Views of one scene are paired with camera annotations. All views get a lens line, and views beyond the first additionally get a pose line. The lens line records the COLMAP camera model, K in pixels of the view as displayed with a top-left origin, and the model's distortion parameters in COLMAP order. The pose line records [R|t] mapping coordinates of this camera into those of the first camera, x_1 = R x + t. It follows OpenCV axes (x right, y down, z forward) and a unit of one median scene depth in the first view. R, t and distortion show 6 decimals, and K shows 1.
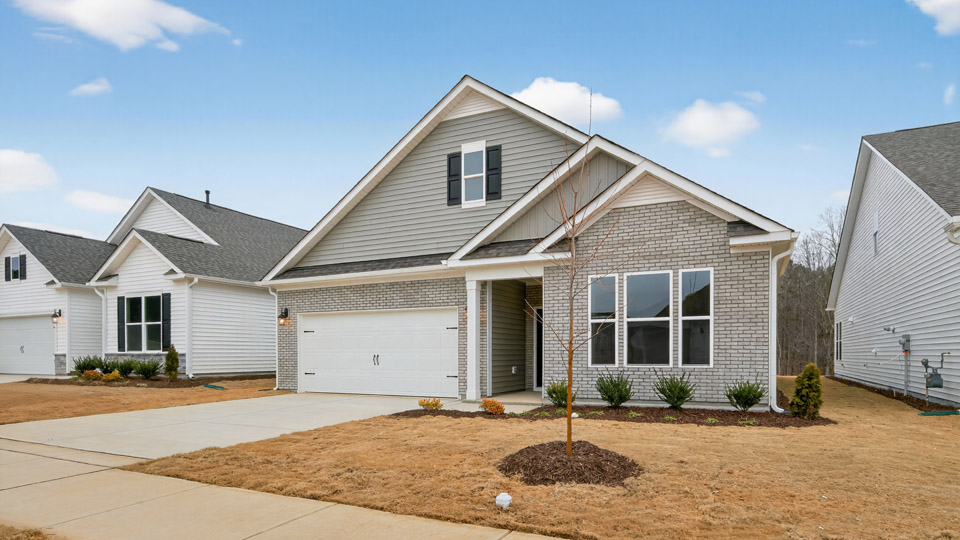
lens RADIAL K [[512.1, 0, 490.0], [0, 512.1, 268.0], [0, 0, 1]] dist [-0.003429, -0.000151]
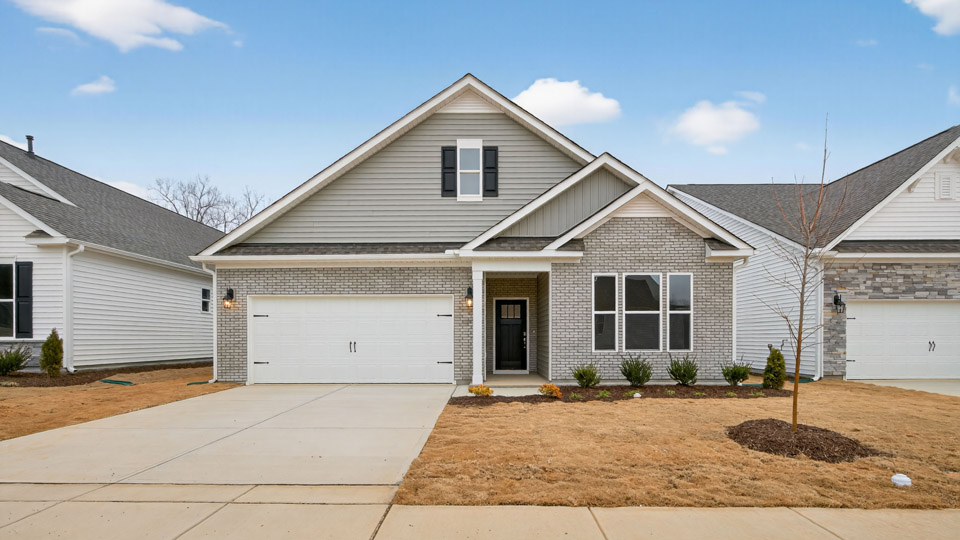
lens RADIAL K [[440.4, 0, 480.0], [0, 440.4, 270.0], [0, 0, 1]] dist [0.003151, 0.000569]
pose [[0.912256, 0.063869, 0.404611, -0.372534], [-0.067687, 0.997695, -0.004880, 0.025283], [-0.403990, -0.022935, 0.914476, 0.165379]]
